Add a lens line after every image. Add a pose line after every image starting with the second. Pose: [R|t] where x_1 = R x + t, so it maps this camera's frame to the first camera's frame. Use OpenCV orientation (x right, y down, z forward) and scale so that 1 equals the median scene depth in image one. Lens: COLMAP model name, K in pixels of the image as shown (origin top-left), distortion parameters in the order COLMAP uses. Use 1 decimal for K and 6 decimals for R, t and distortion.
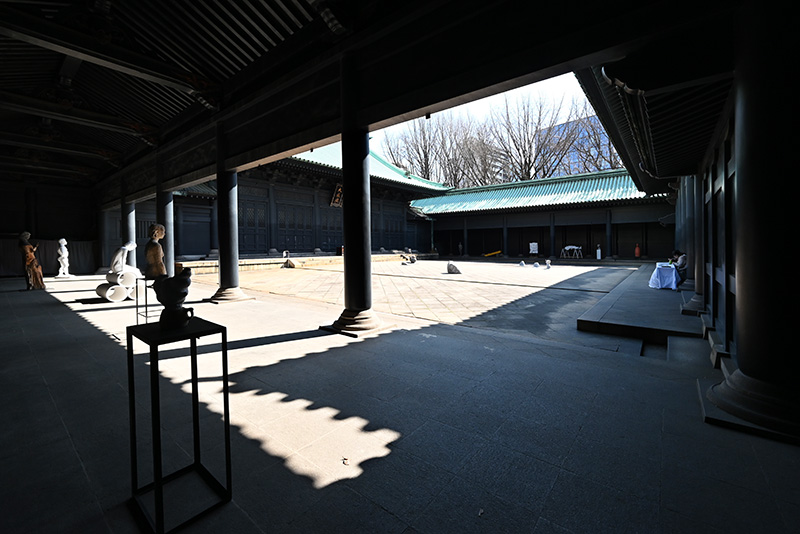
lens RADIAL K [[323.0, 0, 399.7], [0, 323.0, 250.3], [0, 0, 1]] dist [-0.000372, -0.000017]
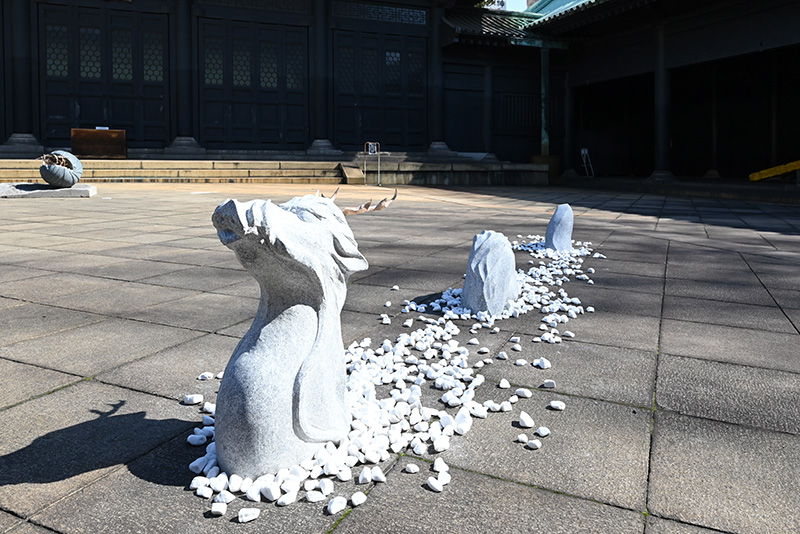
lens RADIAL K [[590.2, 0, 404.4], [0, 590.2, 185.2], [0, 0, 1]] dist [-0.000530, 0.000471]
pose [[0.878504, 0.037431, -0.476267, 0.328006], [-0.022153, 0.999045, 0.037654, 0.013354], [0.477221, -0.022528, 0.878494, 0.658592]]
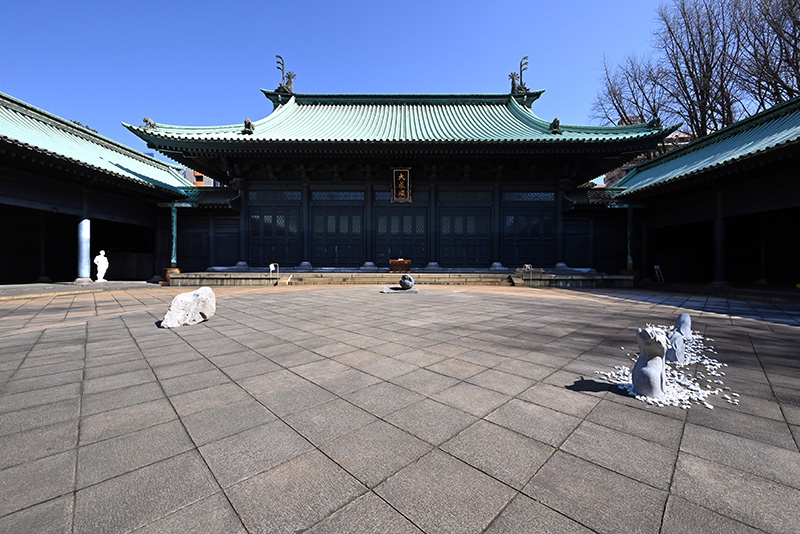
lens RADIAL K [[309.6, 0, 397.0], [0, 309.6, 275.1], [0, 0, 1]] dist [-0.000015, 0.000196]
pose [[0.642585, 0.037572, -0.765293, 0.319630], [-0.018509, 0.999267, 0.033518, -0.001280], [0.765991, -0.007374, 0.642809, 0.577216]]
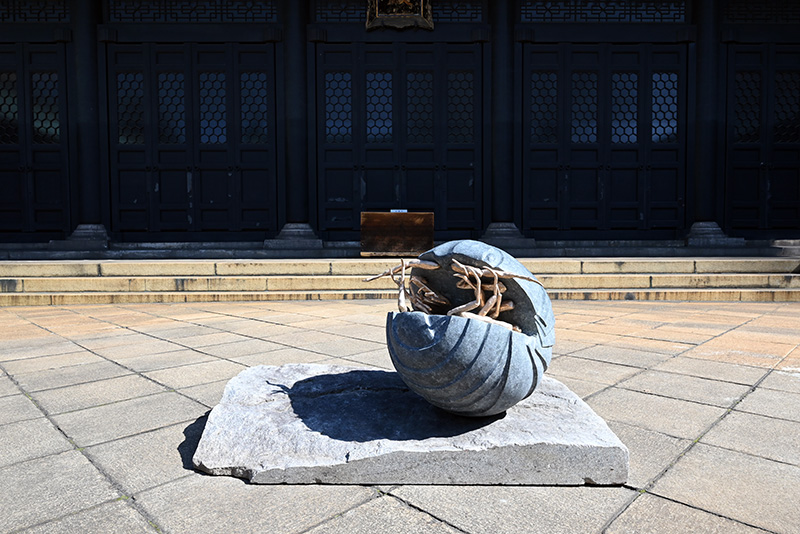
lens RADIAL K [[504.2, 0, 400.0], [0, 504.2, 267.0], [0, 0, 1]] dist [-0.000674, 0.000709]
pose [[0.656447, 0.033178, -0.753642, 0.059766], [-0.009927, 0.999326, 0.035348, 0.010865], [0.754307, -0.015722, 0.656334, 0.798815]]
